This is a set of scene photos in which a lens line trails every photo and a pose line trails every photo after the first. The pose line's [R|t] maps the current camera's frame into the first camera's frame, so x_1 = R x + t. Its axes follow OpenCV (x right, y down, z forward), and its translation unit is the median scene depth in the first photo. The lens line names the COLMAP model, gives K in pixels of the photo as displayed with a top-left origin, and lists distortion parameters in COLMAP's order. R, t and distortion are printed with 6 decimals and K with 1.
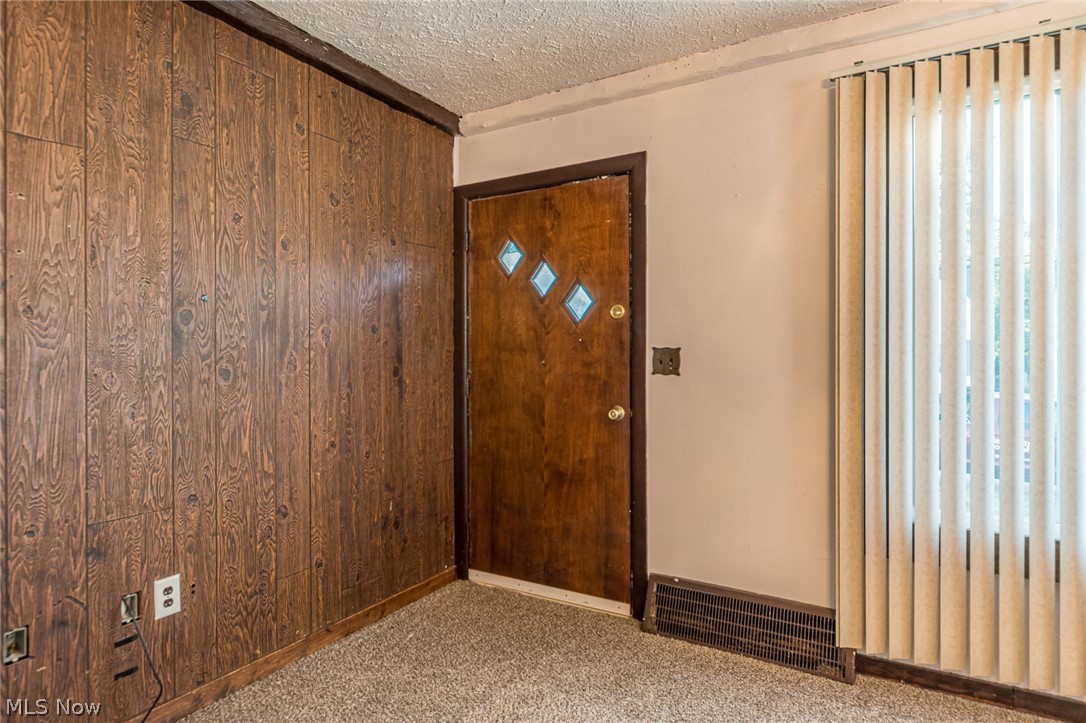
lens RADIAL K [[619.6, 0, 534.9], [0, 619.6, 356.1], [0, 0, 1]] dist [-0.002769, -0.003797]
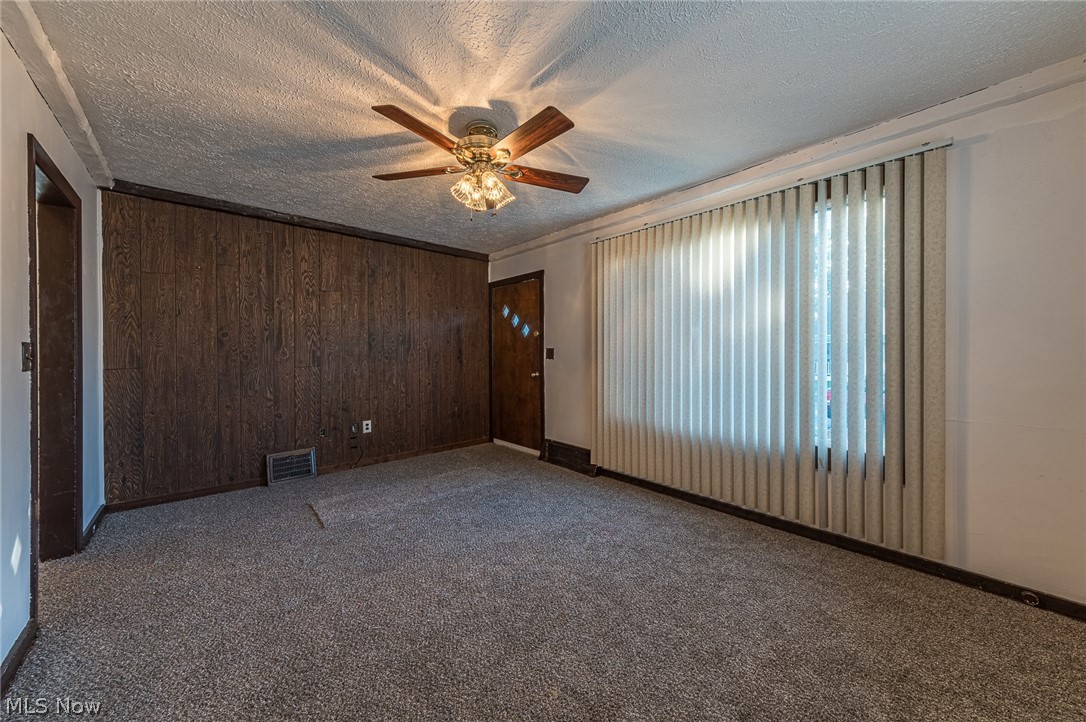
lens RADIAL K [[393.6, 0, 563.0], [0, 393.6, 352.4], [0, 0, 1]] dist [0.001098, -0.000031]
pose [[0.964933, -0.001568, -0.262493, 0.710899], [0.002606, 0.999990, 0.003606, -0.002035], [0.262485, -0.004164, 0.964927, -0.542868]]
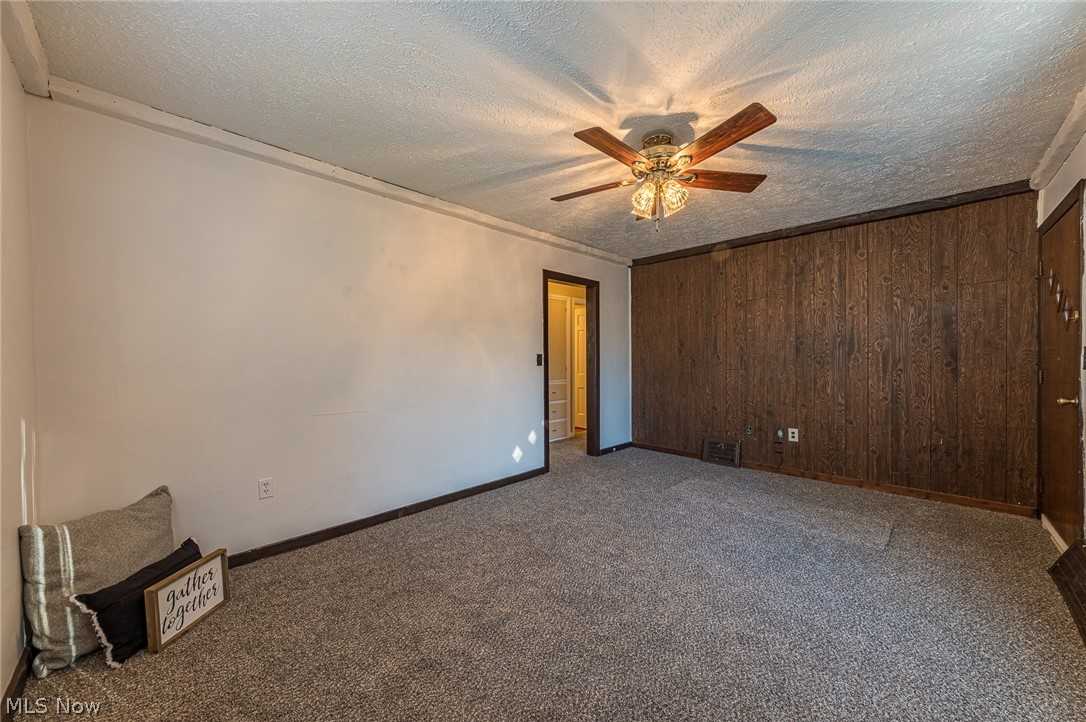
lens RADIAL K [[393.6, 0, 539.2], [0, 393.6, 363.1], [0, 0, 1]] dist [0.001098, -0.000031]
pose [[-0.240576, 0.009704, -0.970582, 1.219205], [0.006491, 0.999944, 0.008389, 0.007173], [0.970609, -0.004282, -0.240626, 0.191831]]
